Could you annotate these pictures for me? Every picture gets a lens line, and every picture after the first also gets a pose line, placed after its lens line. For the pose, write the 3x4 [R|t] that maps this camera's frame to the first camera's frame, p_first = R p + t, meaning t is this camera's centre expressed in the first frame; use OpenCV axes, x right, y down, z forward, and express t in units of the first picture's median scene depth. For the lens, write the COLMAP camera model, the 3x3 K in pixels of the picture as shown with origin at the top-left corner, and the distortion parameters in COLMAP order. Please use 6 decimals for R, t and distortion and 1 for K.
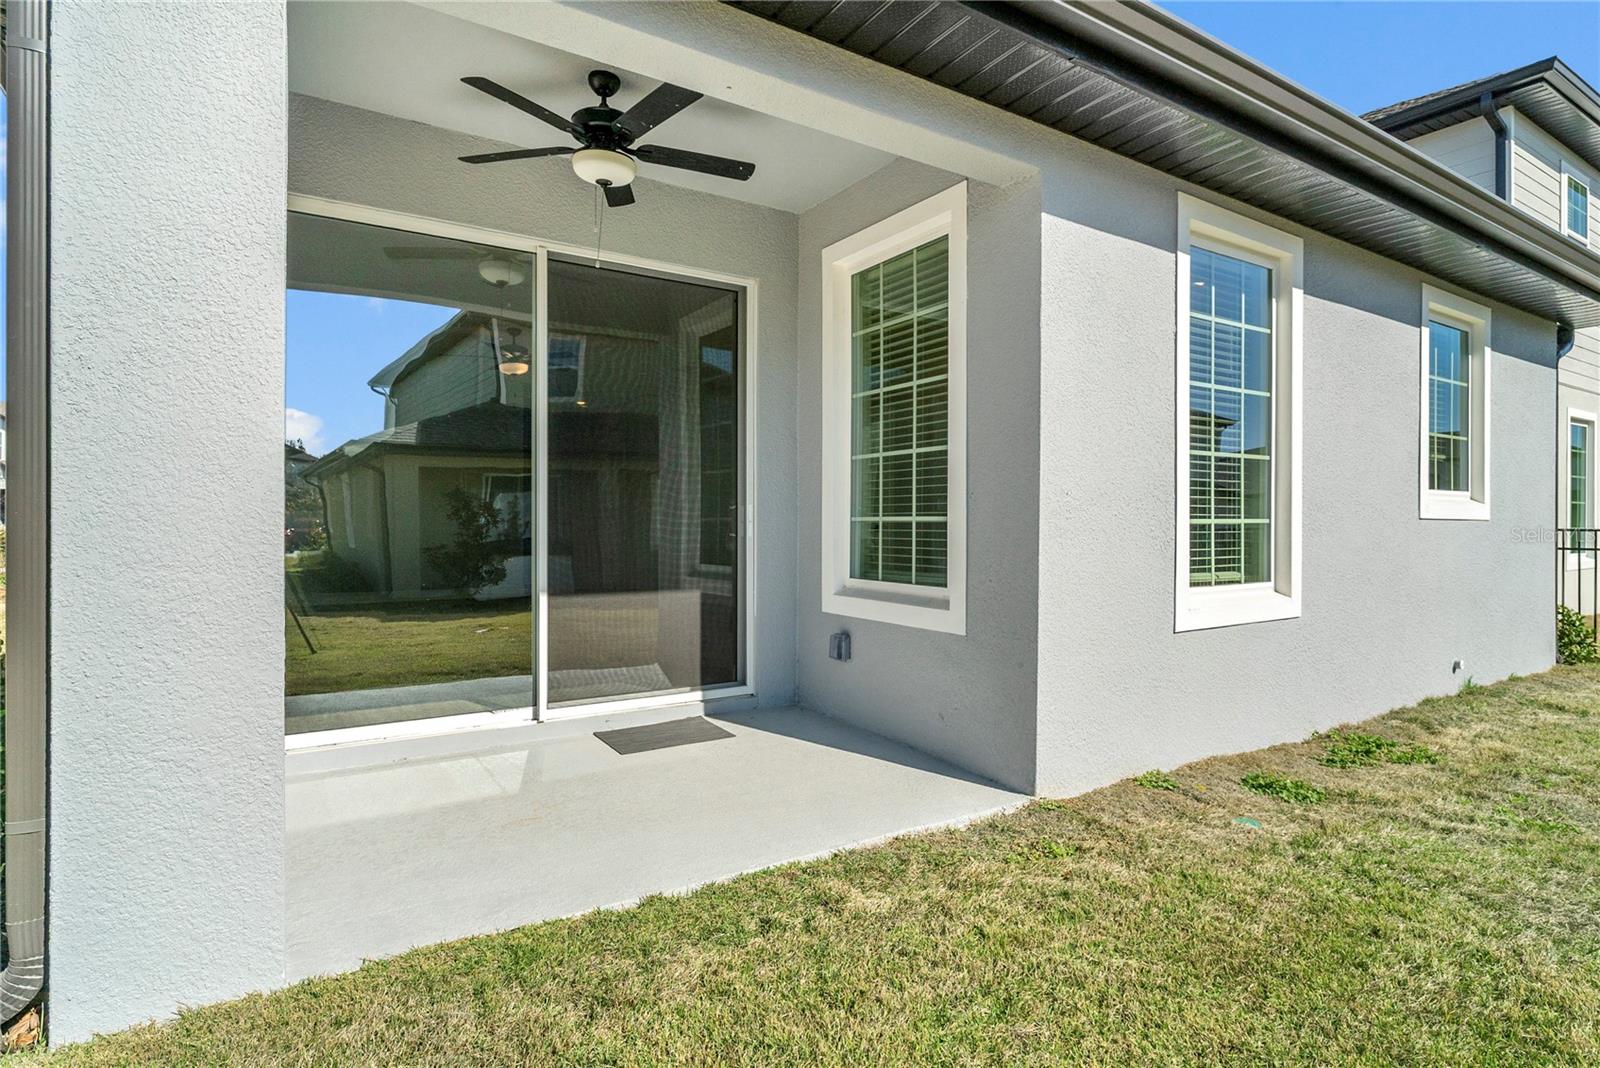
lens RADIAL K [[832.9, 0, 809.9], [0, 832.9, 533.5], [0, 0, 1]] dist [-0.003521, 0.002650]
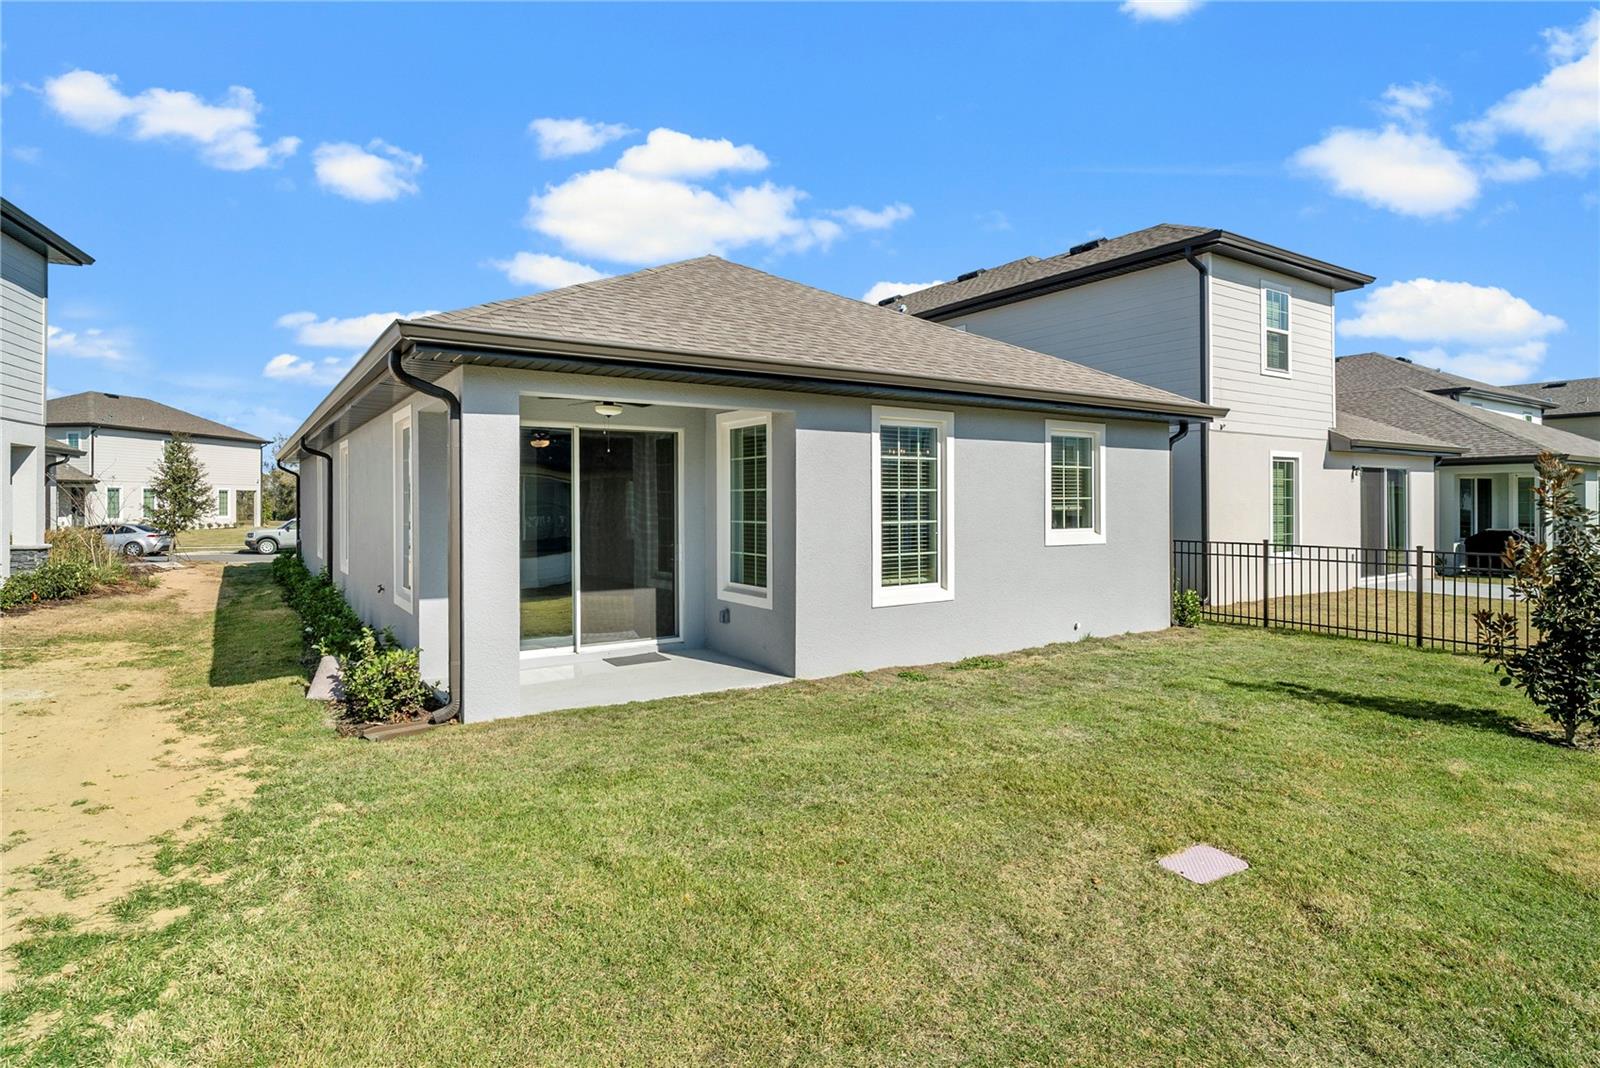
lens RADIAL K [[832.9, 0, 789.5], [0, 832.9, 519.6], [0, 0, 1]] dist [-0.003521, 0.002650]
pose [[0.999969, -0.006565, 0.004302, 0.189346], [0.006545, 0.999967, 0.004753, -0.107441], [-0.004333, -0.004725, 0.999979, -1.024178]]
